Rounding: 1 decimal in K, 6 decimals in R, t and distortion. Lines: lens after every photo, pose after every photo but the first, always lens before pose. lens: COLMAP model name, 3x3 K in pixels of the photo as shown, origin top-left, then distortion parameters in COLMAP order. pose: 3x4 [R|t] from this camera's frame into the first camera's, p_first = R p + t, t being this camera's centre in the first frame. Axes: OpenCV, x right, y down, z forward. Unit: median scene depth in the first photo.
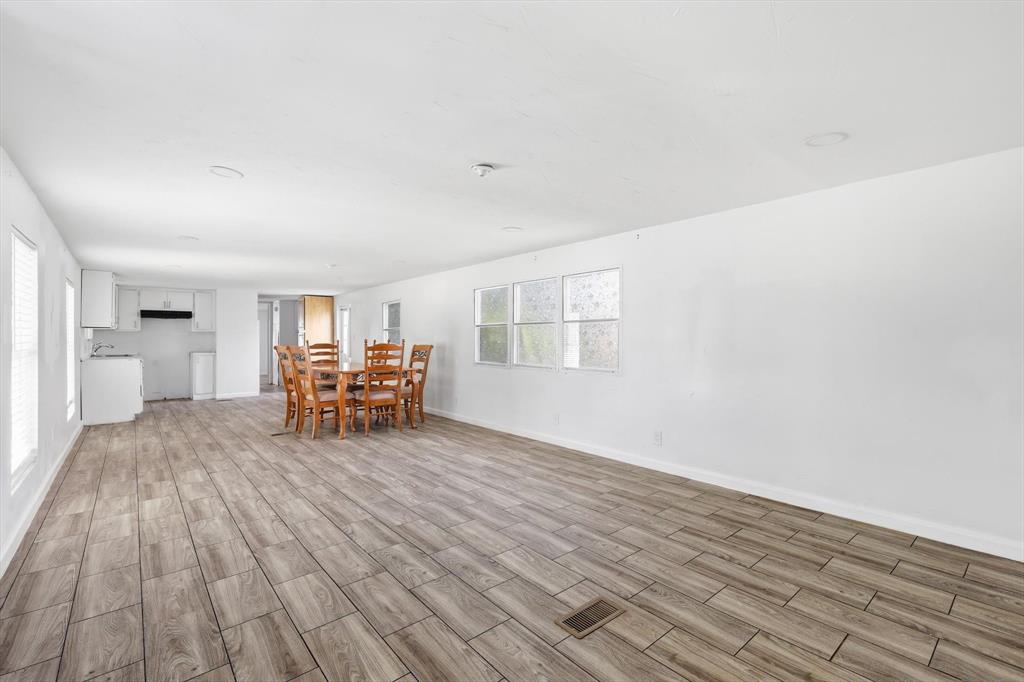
lens RADIAL K [[450.5, 0, 517.0], [0, 450.5, 340.8], [0, 0, 1]] dist [0.002229, 0.000716]
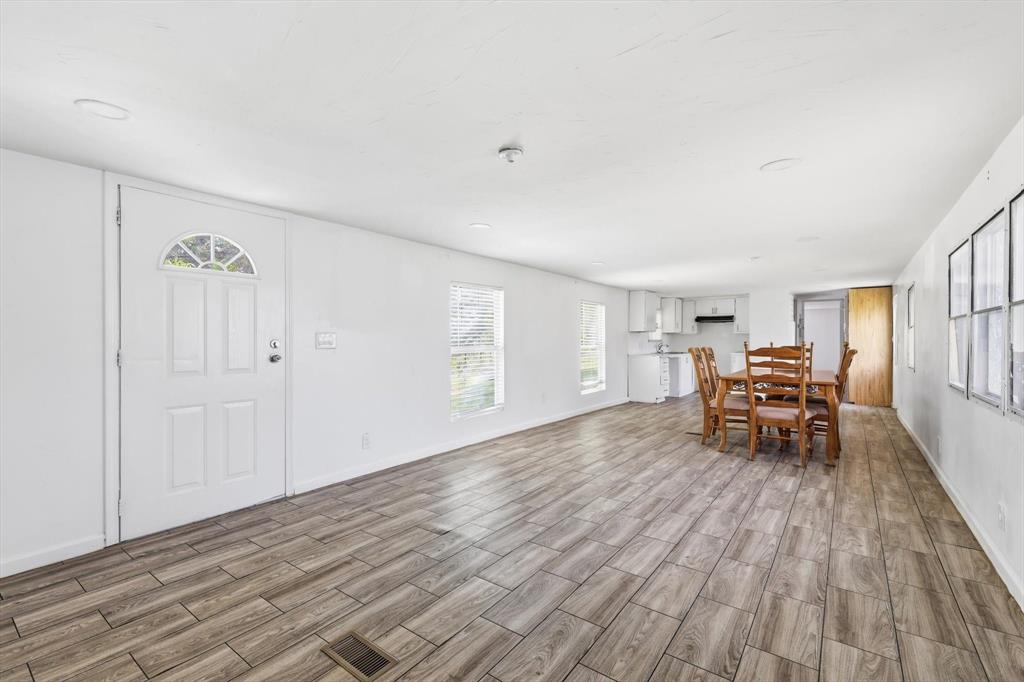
lens RADIAL K [[450.5, 0, 517.0], [0, 450.5, 340.8], [0, 0, 1]] dist [0.002229, 0.000716]
pose [[0.237813, 0.004825, -0.971299, 0.584783], [-0.007412, 0.999968, 0.003153, -0.006412], [0.971283, 0.006449, 0.237841, 0.580533]]
